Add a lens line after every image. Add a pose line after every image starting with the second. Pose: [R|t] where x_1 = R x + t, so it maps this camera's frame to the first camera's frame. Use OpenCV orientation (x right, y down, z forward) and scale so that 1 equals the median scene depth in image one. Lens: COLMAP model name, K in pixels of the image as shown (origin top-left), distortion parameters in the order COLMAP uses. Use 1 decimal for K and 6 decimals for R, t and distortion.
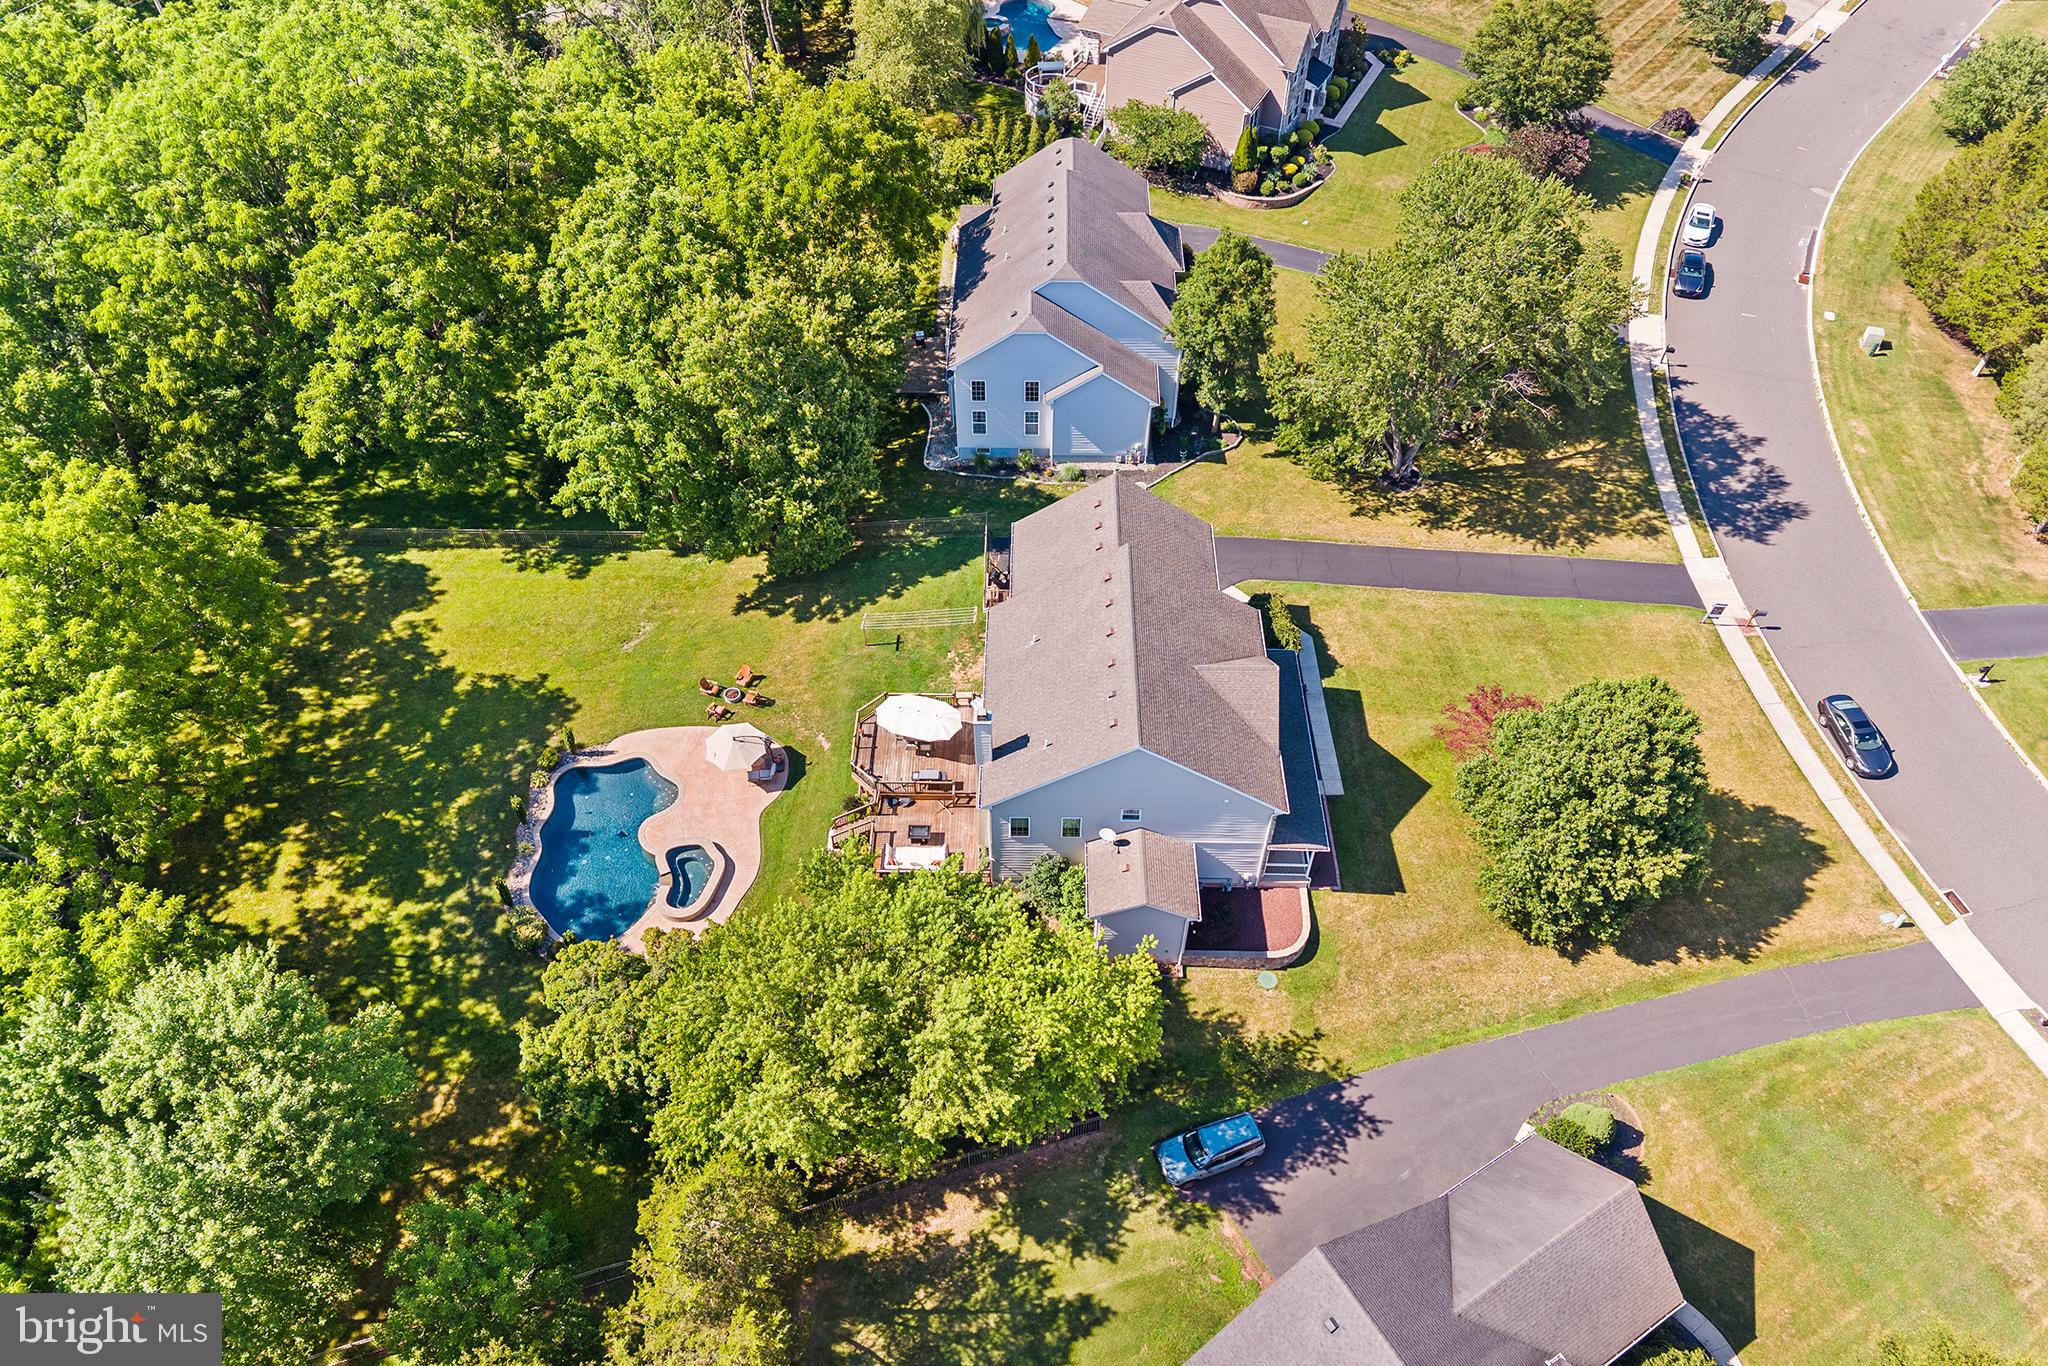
lens RADIAL K [[1372.9, 0, 1017.4], [0, 1372.9, 679.3], [0, 0, 1]] dist [0.025100, -0.023929]
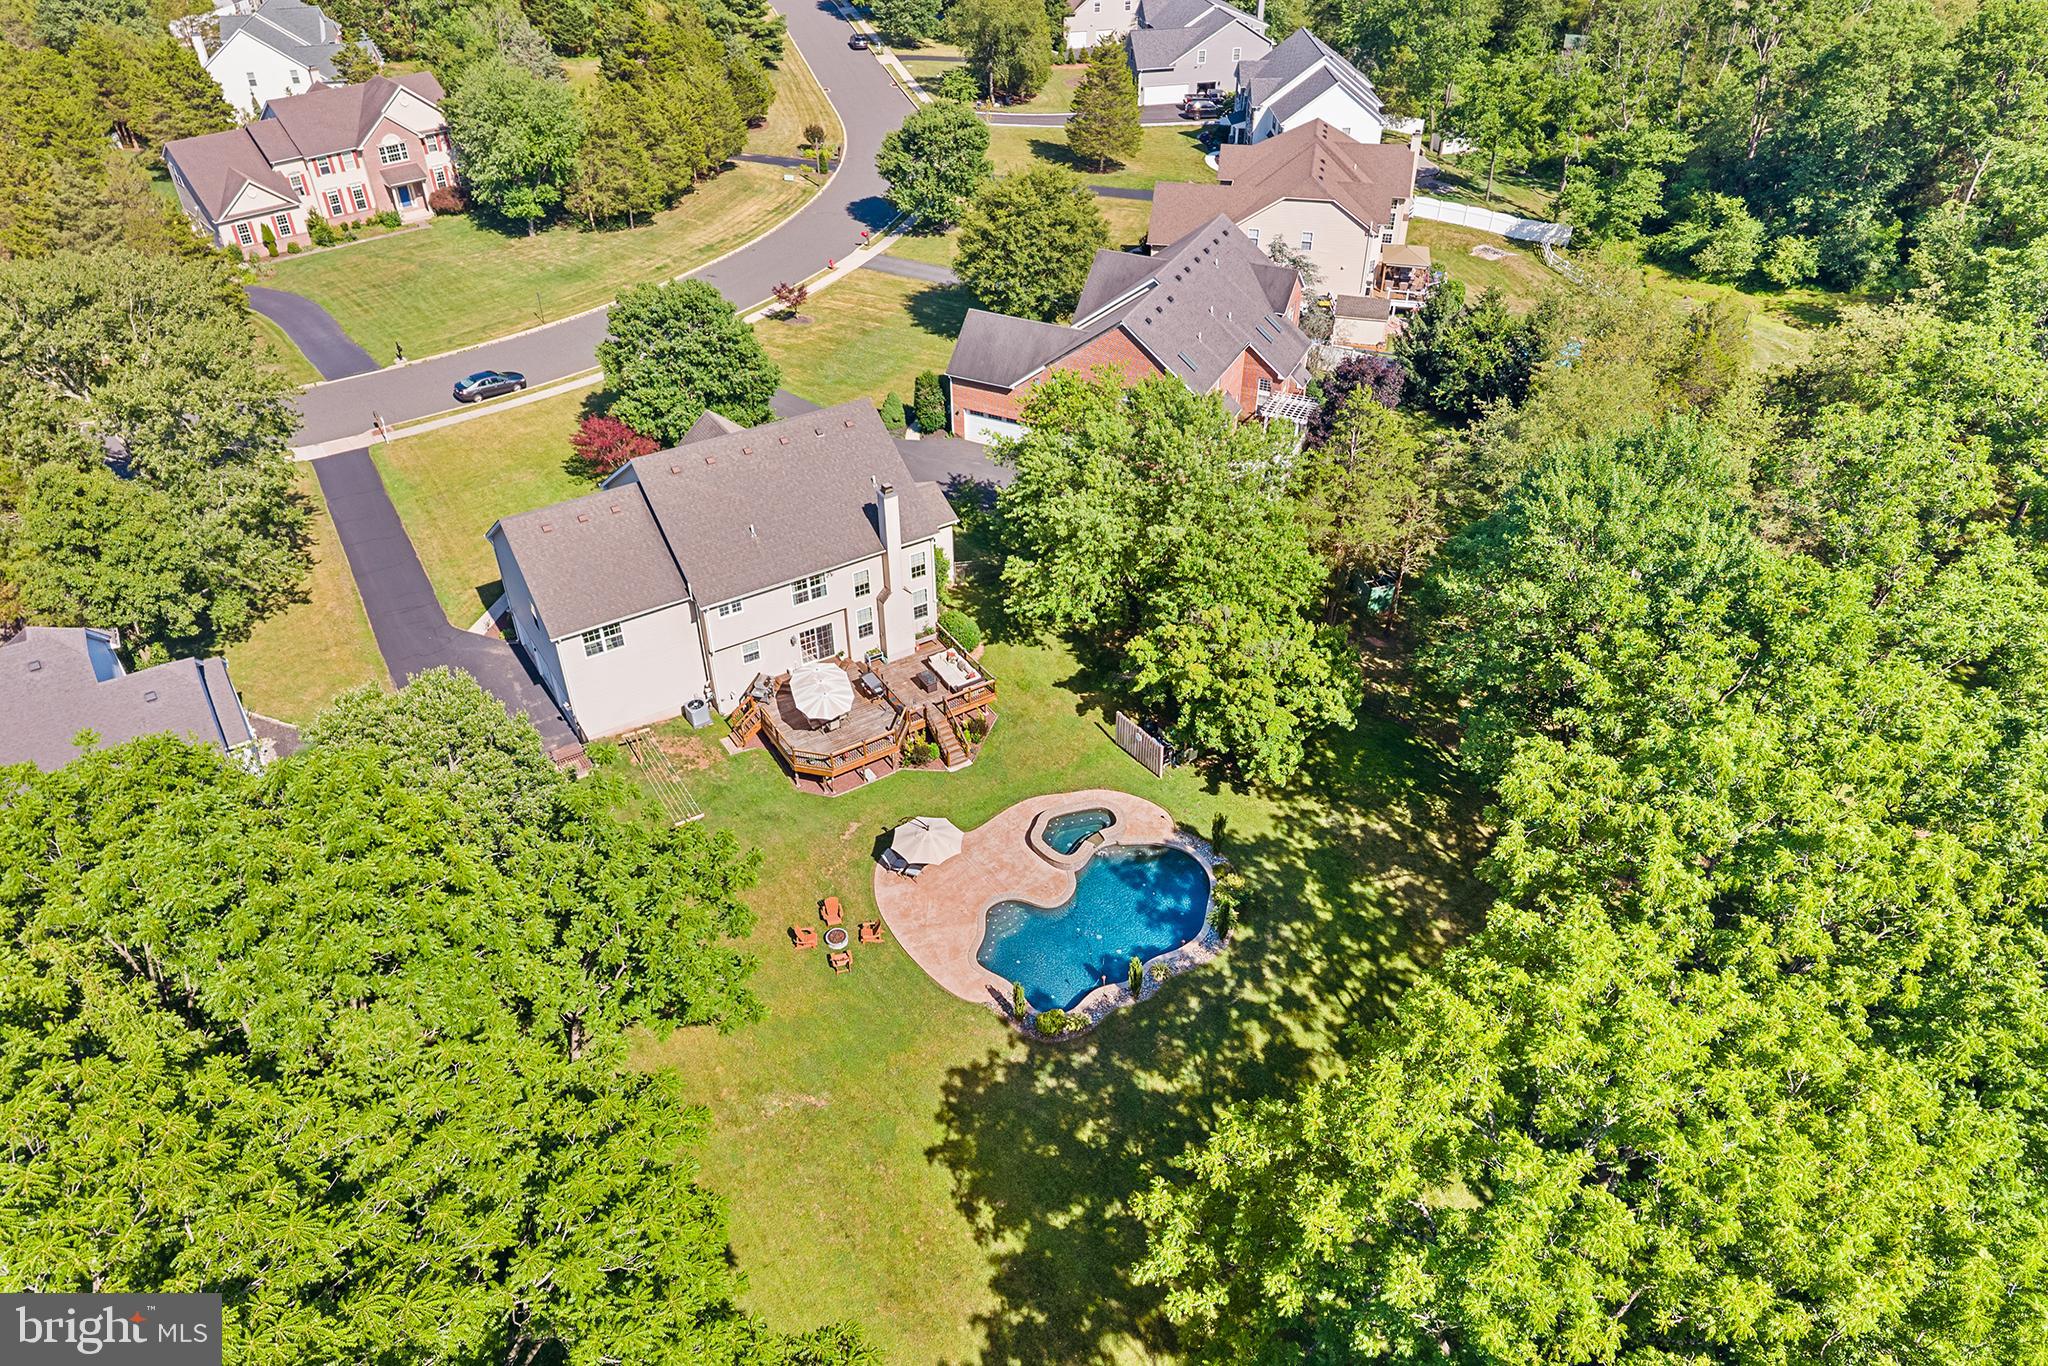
lens RADIAL K [[1372.9, 0, 1016.3], [0, 1372.9, 670.5], [0, 0, 1]] dist [0.025100, -0.023929]
pose [[-0.544662, -0.504642, 0.669836, -0.671217], [0.626028, 0.286829, 0.725133, -0.500533], [-0.558061, 0.814288, 0.159695, 0.677599]]
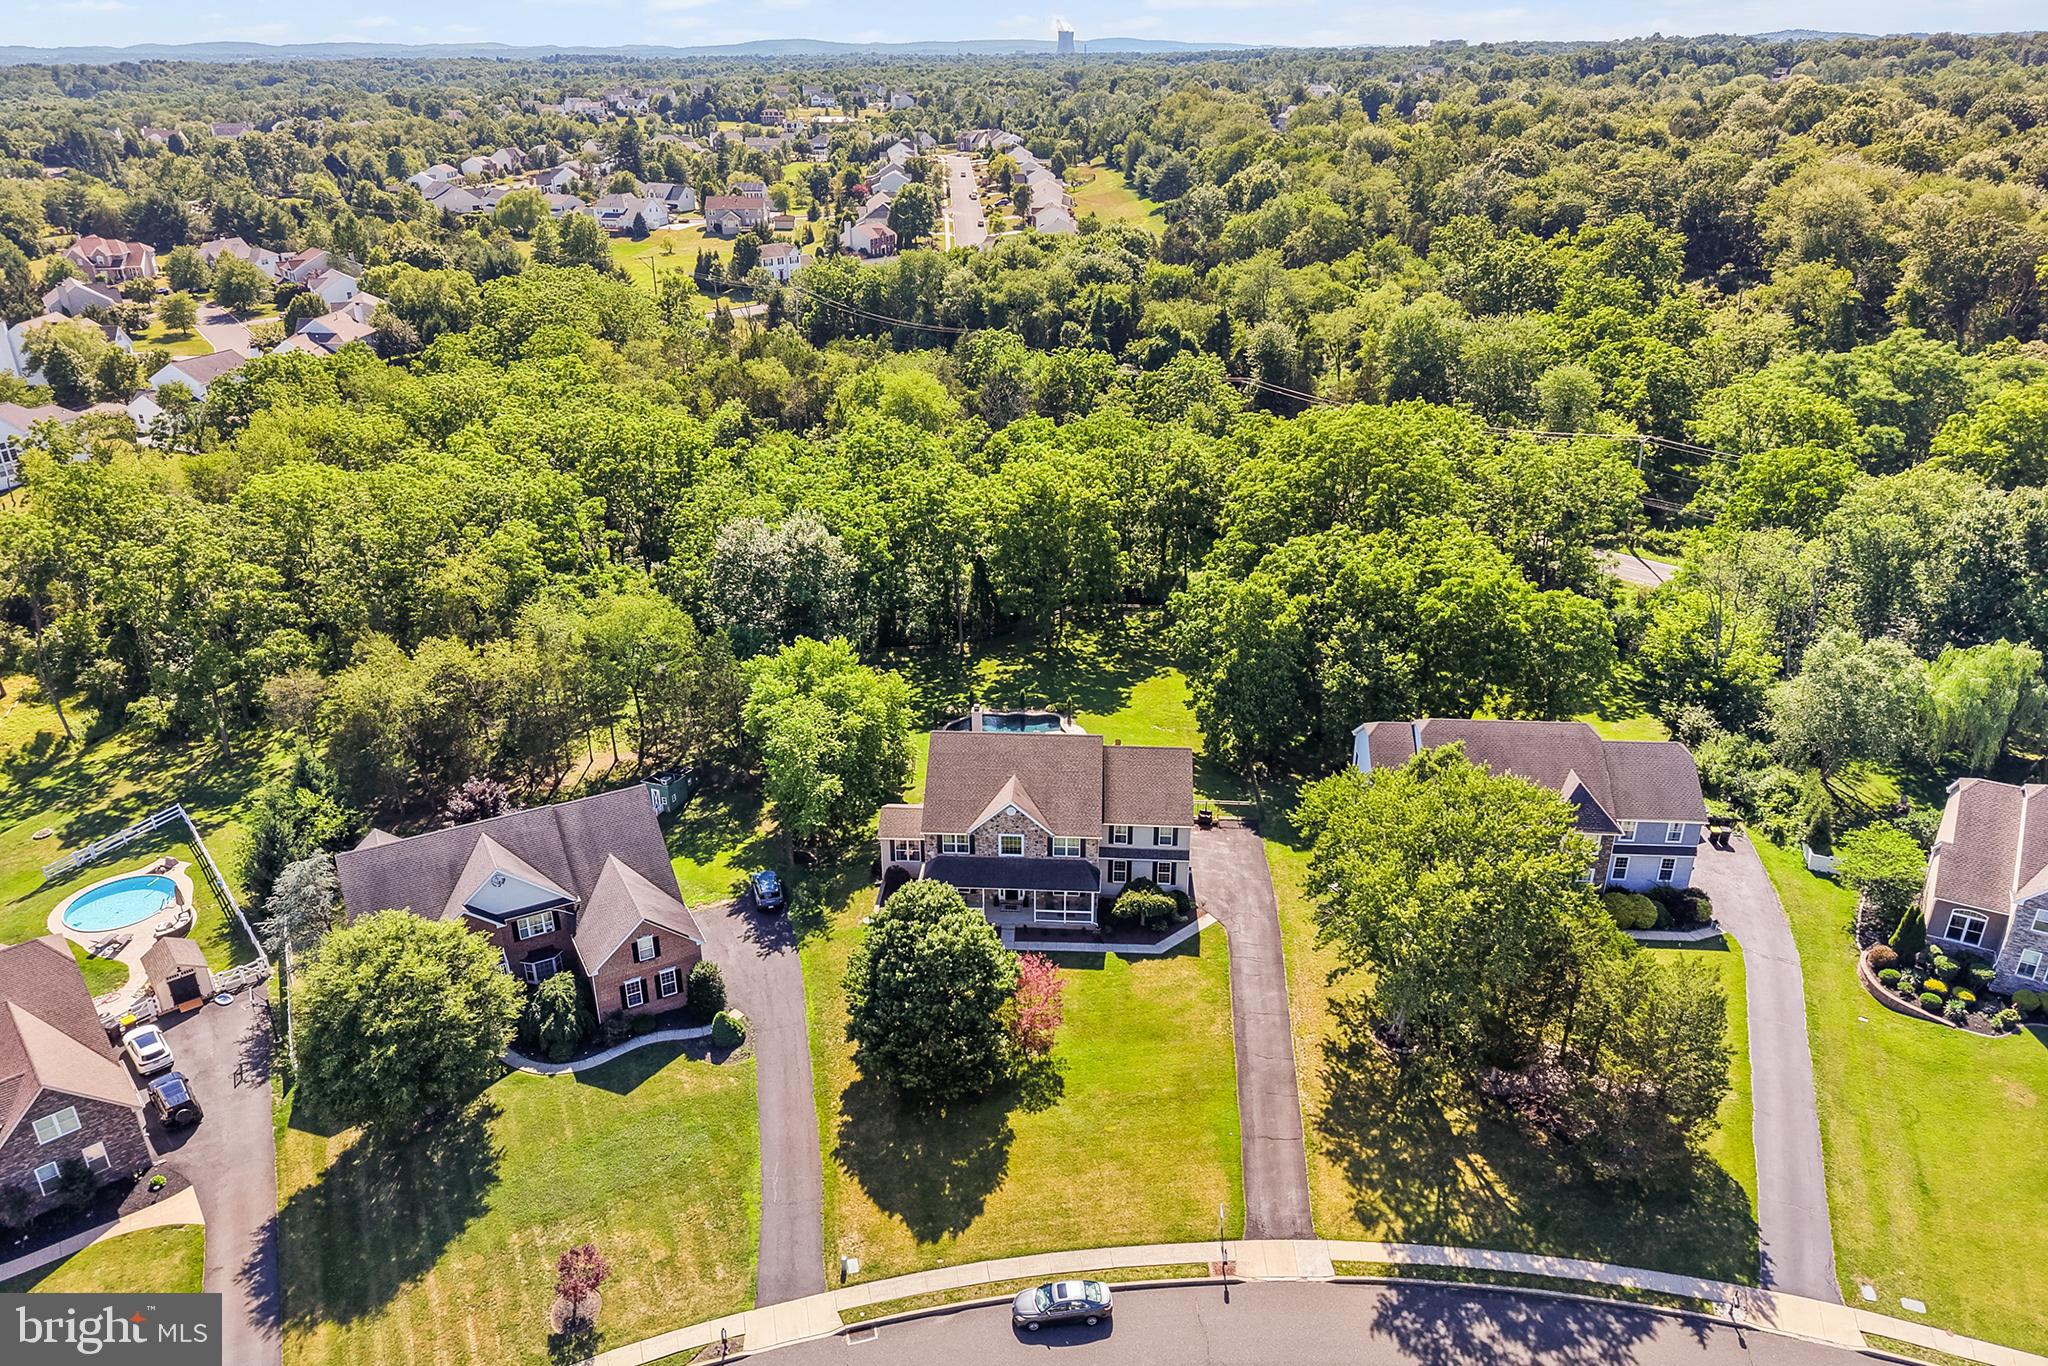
lens RADIAL K [[1372.9, 0, 1021.8], [0, 1372.9, 691.7], [0, 0, 1]] dist [0.025100, -0.023929]
pose [[-0.042163, 0.424550, -0.904422, 1.187524], [-0.745683, 0.589109, 0.311300, -0.440038], [0.664965, 0.687538, 0.291741, 0.395938]]
